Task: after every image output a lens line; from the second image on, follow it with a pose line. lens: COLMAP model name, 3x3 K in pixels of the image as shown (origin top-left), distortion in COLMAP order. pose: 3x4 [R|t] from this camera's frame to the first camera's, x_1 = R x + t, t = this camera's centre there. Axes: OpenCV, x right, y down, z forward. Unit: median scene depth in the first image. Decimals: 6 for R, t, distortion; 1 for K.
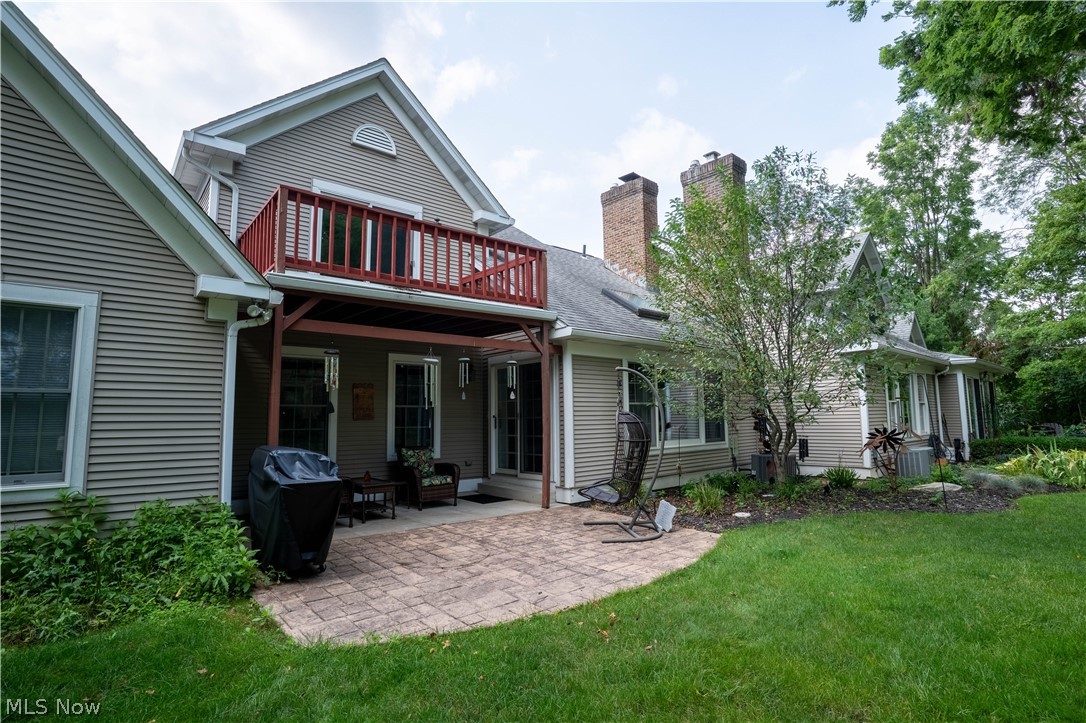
lens RADIAL K [[543.1, 0, 547.8], [0, 543.1, 355.8], [0, 0, 1]] dist [-0.086389, 0.040723]
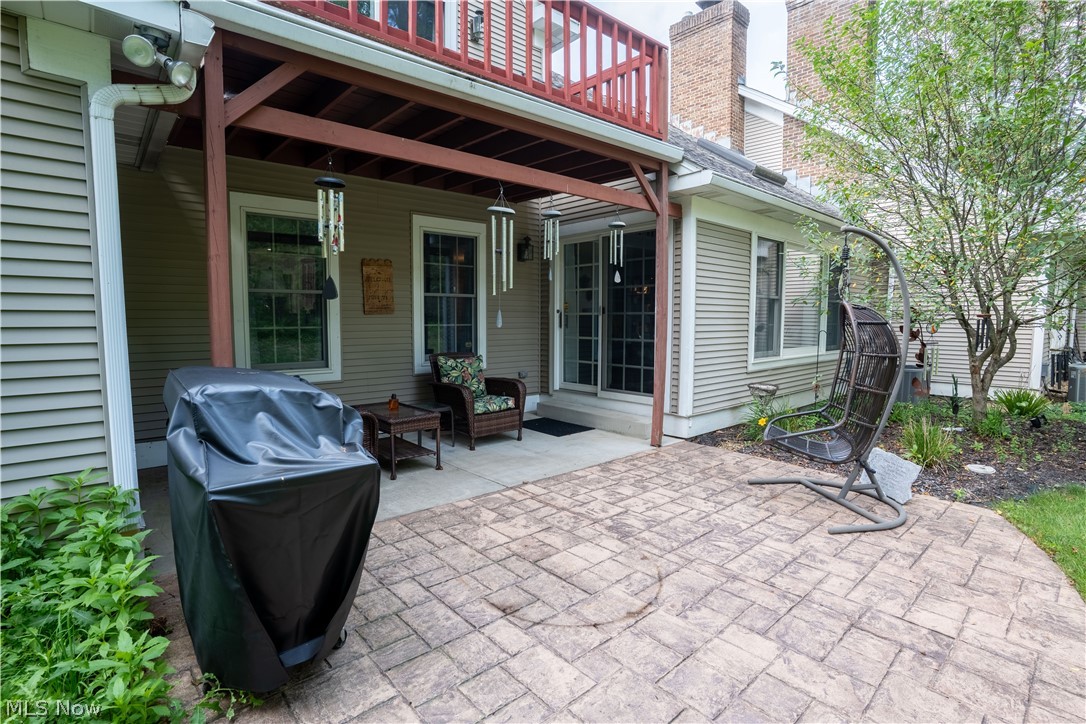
lens RADIAL K [[543.1, 0, 547.8], [0, 543.1, 356.3], [0, 0, 1]] dist [-0.086389, 0.040723]
pose [[0.999842, 0.013868, 0.011121, -0.148924], [-0.015695, 0.982426, 0.185990, 0.046194], [-0.008346, -0.186135, 0.982489, 0.351178]]
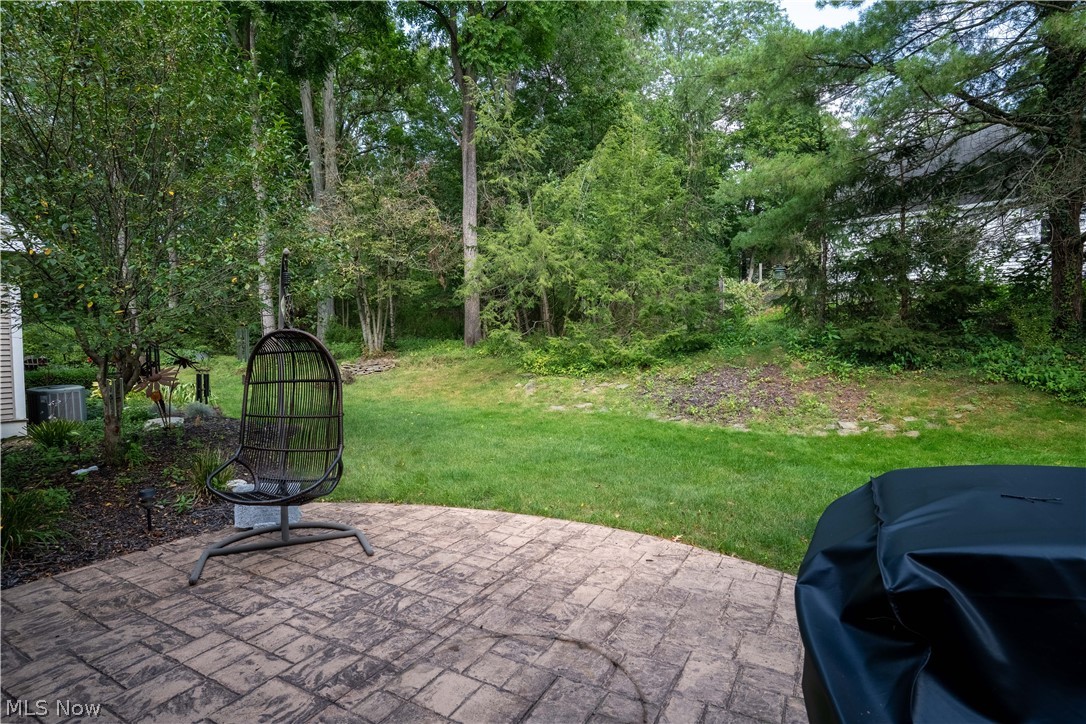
lens RADIAL K [[543.1, 0, 547.8], [0, 543.1, 356.3], [0, 0, 1]] dist [-0.086389, 0.040723]
pose [[-0.346444, -0.021913, 0.937815, -0.361082], [-0.095985, 0.995308, -0.012202, 0.086380], [-0.933147, -0.094244, -0.346922, 0.746176]]
